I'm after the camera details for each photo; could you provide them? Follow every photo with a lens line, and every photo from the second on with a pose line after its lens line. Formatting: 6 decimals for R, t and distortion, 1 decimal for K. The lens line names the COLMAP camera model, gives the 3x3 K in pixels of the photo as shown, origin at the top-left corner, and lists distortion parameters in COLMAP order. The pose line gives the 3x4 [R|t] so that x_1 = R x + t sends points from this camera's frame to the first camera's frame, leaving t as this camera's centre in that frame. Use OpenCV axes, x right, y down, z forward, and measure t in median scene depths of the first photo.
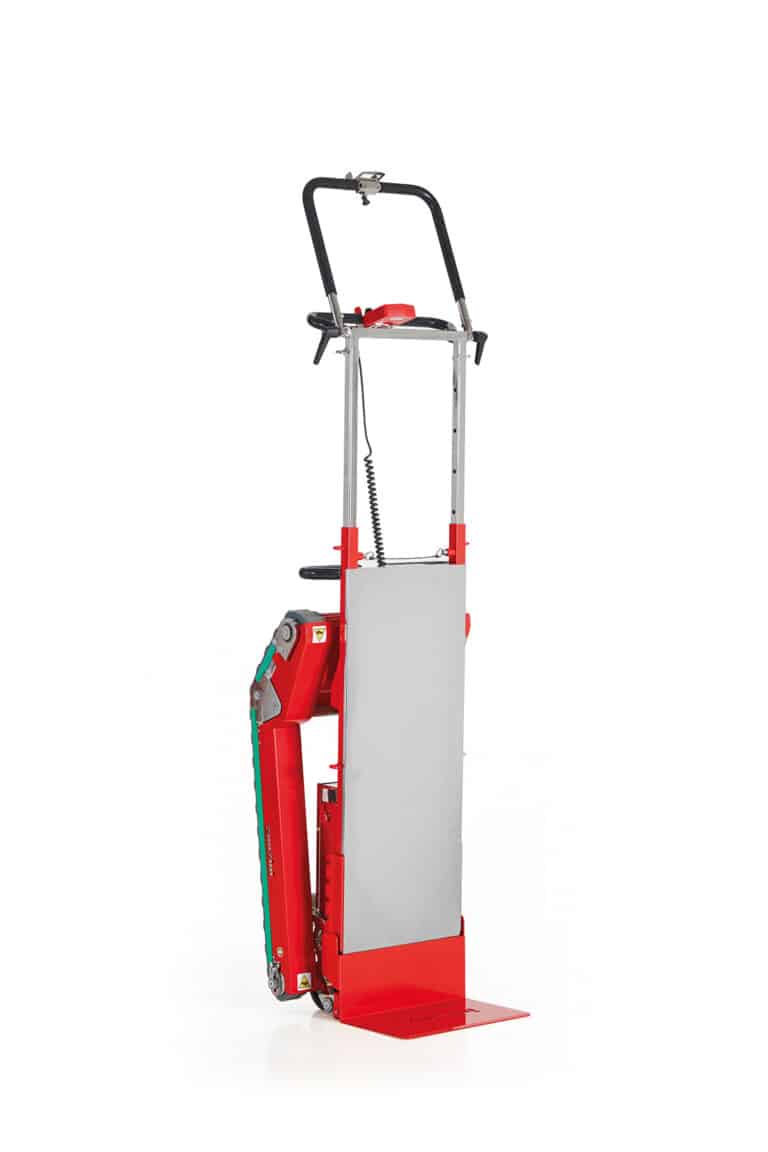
lens RADIAL K [[2676.0, 0, 384.0], [0, 2676.0, 576.0], [0, 0, 1]] dist [-0.010288, 0.073670]
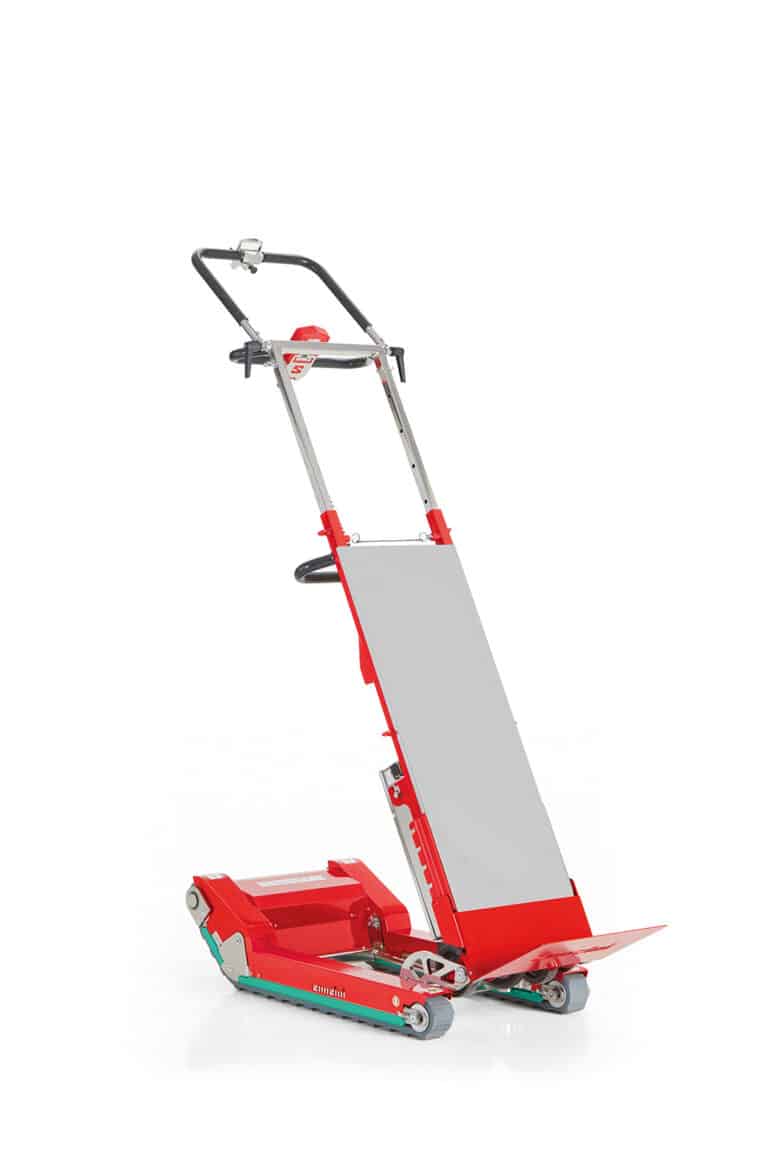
lens RADIAL K [[2676.0, 0, 384.0], [0, 2676.0, 576.0], [0, 0, 1]] dist [-0.010288, 0.073670]
pose [[0.949122, -0.307191, 0.069293, -0.068097], [0.309124, 0.866866, -0.391134, 0.393814], [0.060085, 0.392654, 0.917722, 0.080446]]
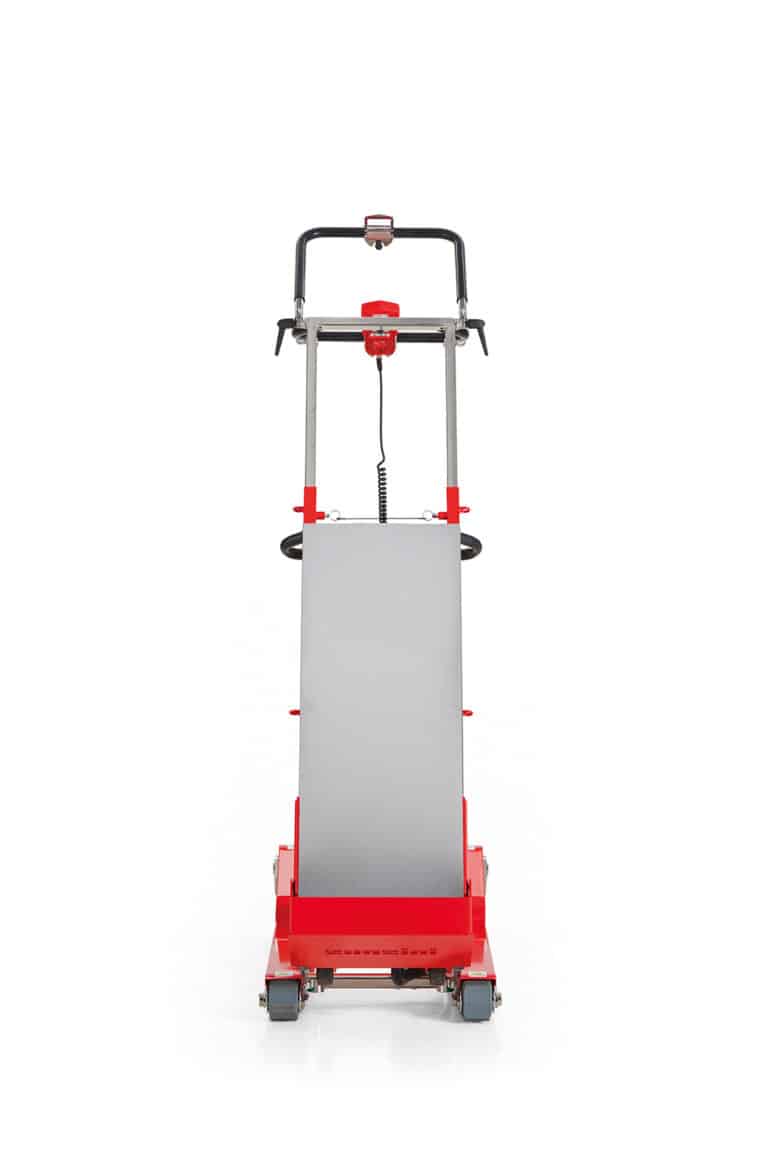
lens RADIAL K [[2676.0, 0, 384.0], [0, 2676.0, 576.0], [0, 0, 1]] dist [-0.010288, 0.073670]
pose [[0.782217, -0.282625, -0.555211, 0.540822], [-0.035778, 0.869332, -0.492933, 0.489139], [0.621977, 0.405445, 0.669894, 0.350203]]
